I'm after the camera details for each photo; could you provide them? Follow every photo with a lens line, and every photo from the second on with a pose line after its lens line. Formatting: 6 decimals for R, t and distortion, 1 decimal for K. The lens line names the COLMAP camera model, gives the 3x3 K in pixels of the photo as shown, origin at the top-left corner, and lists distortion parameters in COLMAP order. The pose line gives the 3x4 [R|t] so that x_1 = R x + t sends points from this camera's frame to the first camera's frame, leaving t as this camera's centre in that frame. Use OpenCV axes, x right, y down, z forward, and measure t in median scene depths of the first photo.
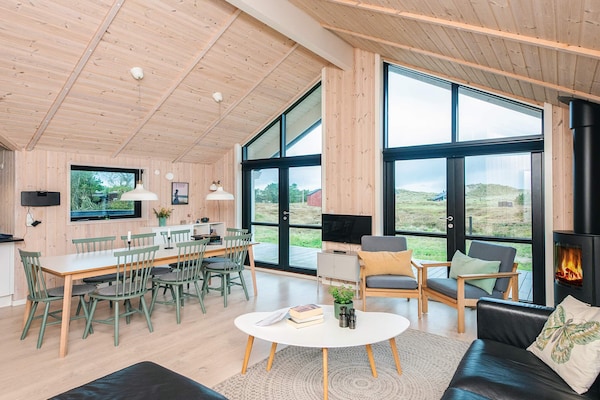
lens RADIAL K [[347.8, 0, 297.7], [0, 347.8, 192.0], [0, 0, 1]] dist [-0.002451, -0.009197]
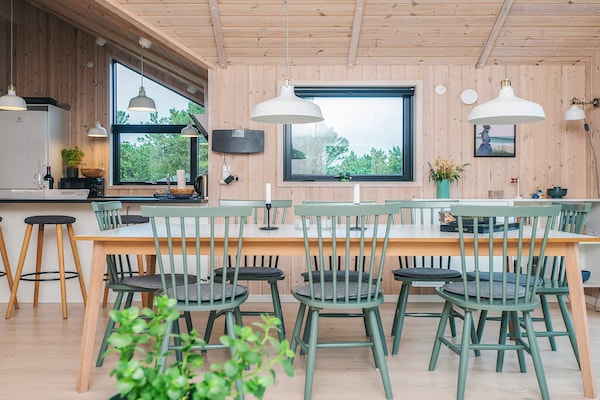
lens RADIAL K [[550.3, 0, 299.8], [0, 550.3, 196.2], [0, 0, 1]] dist [0.004950, 0.000000]
pose [[0.577013, 0.018091, -0.816534, 0.138289], [0.004906, 0.999660, 0.025615, 0.085750], [0.816720, -0.018786, 0.576728, 0.462096]]
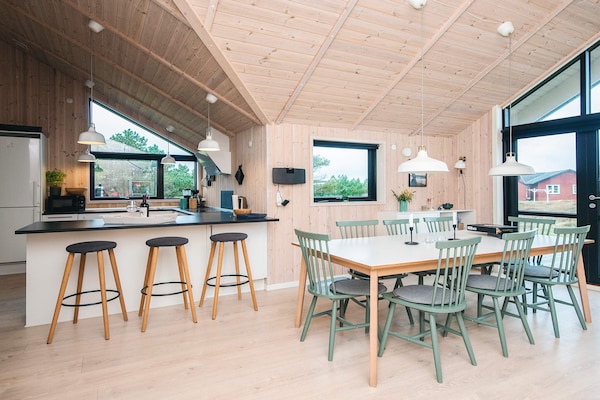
lens RADIAL K [[347.8, 0, 292.1], [0, 347.8, 189.2], [0, 0, 1]] dist [-0.002451, -0.009197]
pose [[0.887452, 0.001315, -0.460899, -0.282040], [0.004906, 0.999912, 0.012298, 0.038424], [0.460875, -0.013175, 0.887367, 0.171068]]
